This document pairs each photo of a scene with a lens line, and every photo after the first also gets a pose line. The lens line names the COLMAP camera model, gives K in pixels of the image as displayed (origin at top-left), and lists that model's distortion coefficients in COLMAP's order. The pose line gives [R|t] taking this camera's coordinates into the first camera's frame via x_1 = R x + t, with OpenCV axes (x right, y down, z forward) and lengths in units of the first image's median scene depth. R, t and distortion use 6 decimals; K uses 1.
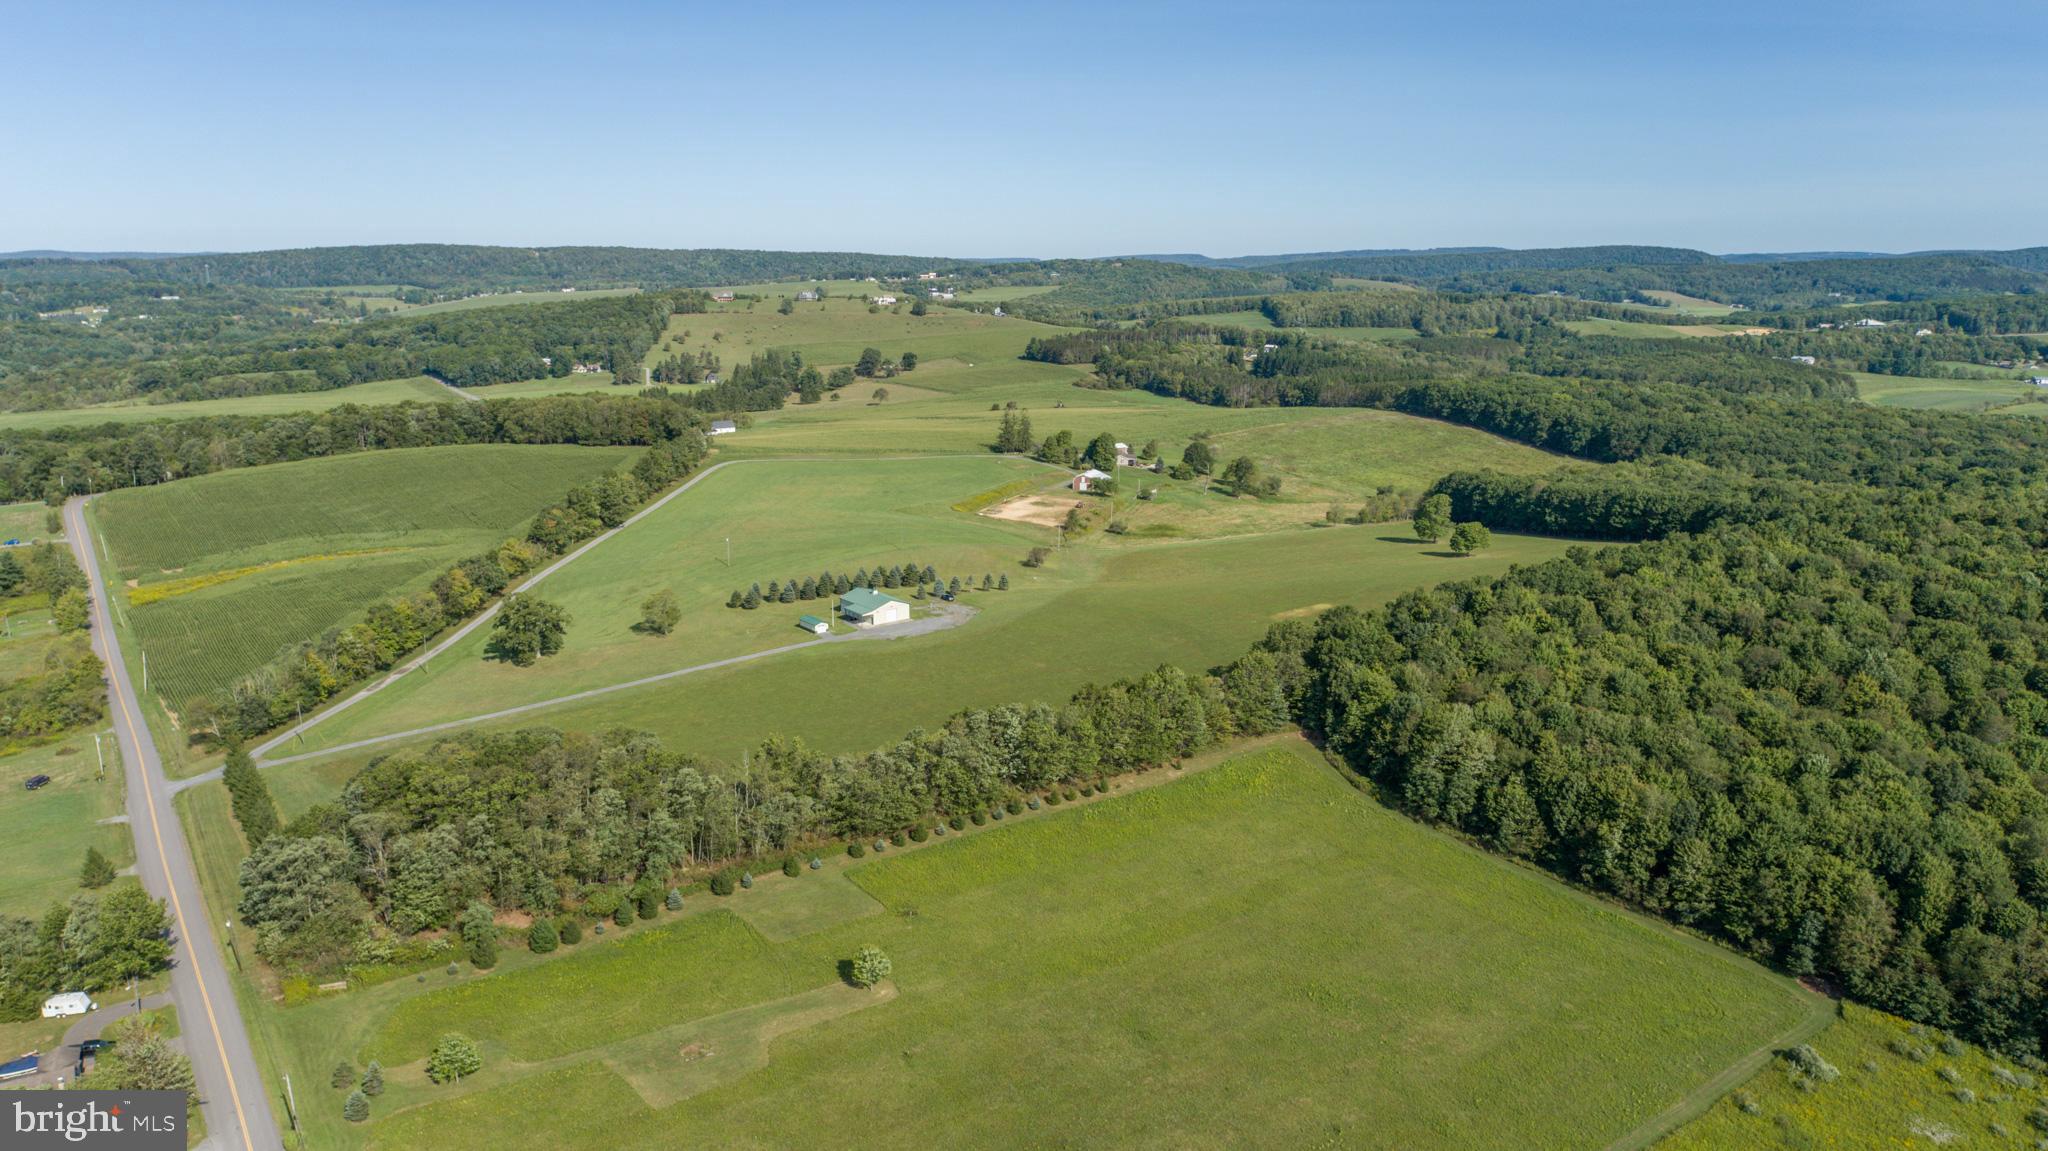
lens RADIAL K [[1384.7, 0, 1019.6], [0, 1384.7, 563.2], [0, 0, 1]] dist [-0.015146, 0.013137]
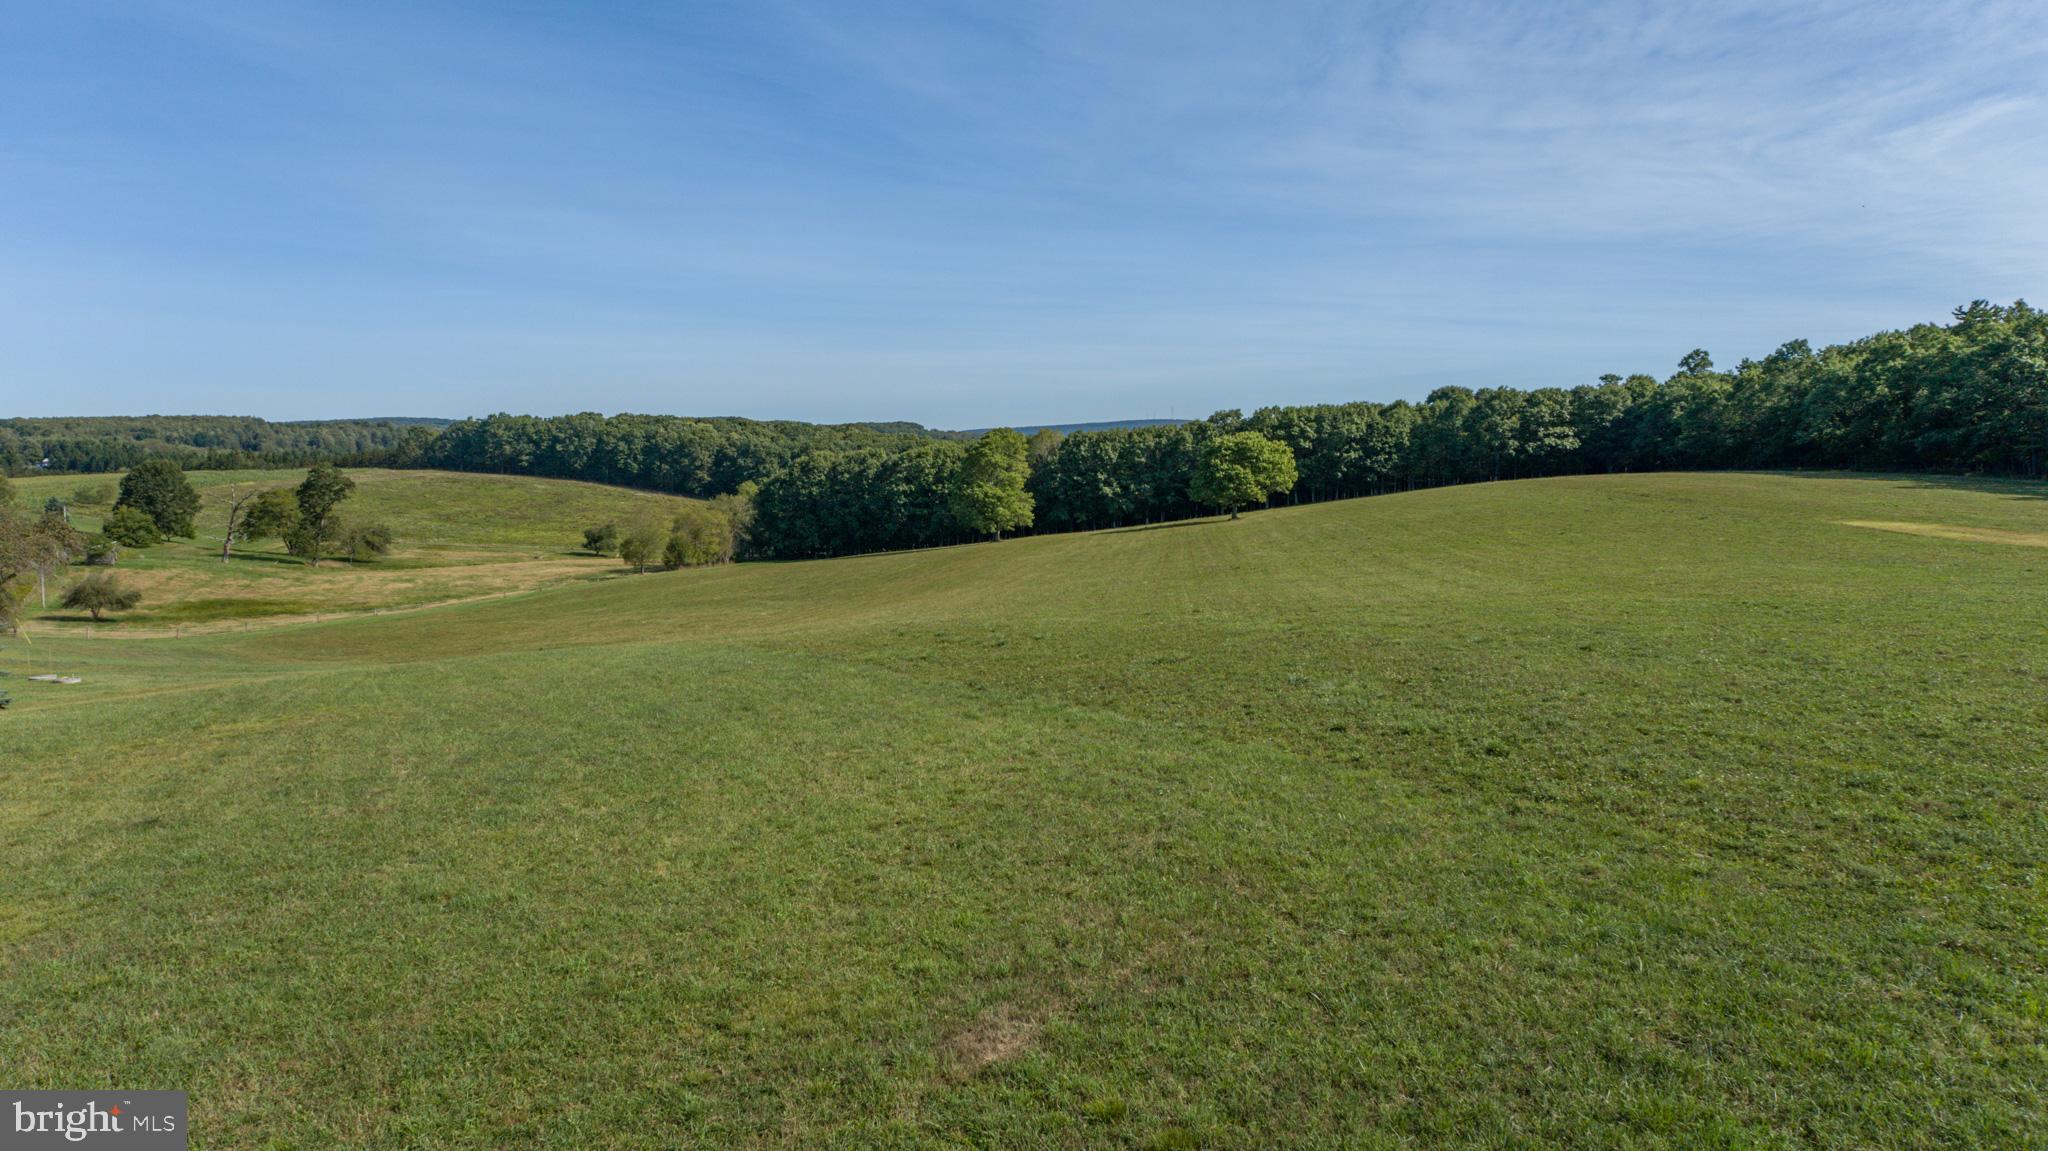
lens RADIAL K [[1384.7, 0, 1027.0], [0, 1384.7, 571.4], [0, 0, 1]] dist [-0.015146, 0.013137]
pose [[0.655286, -0.074750, 0.751673, -0.013149], [0.174800, 0.983088, -0.054622, 0.012756], [-0.734878, 0.167185, 0.657270, 0.457786]]
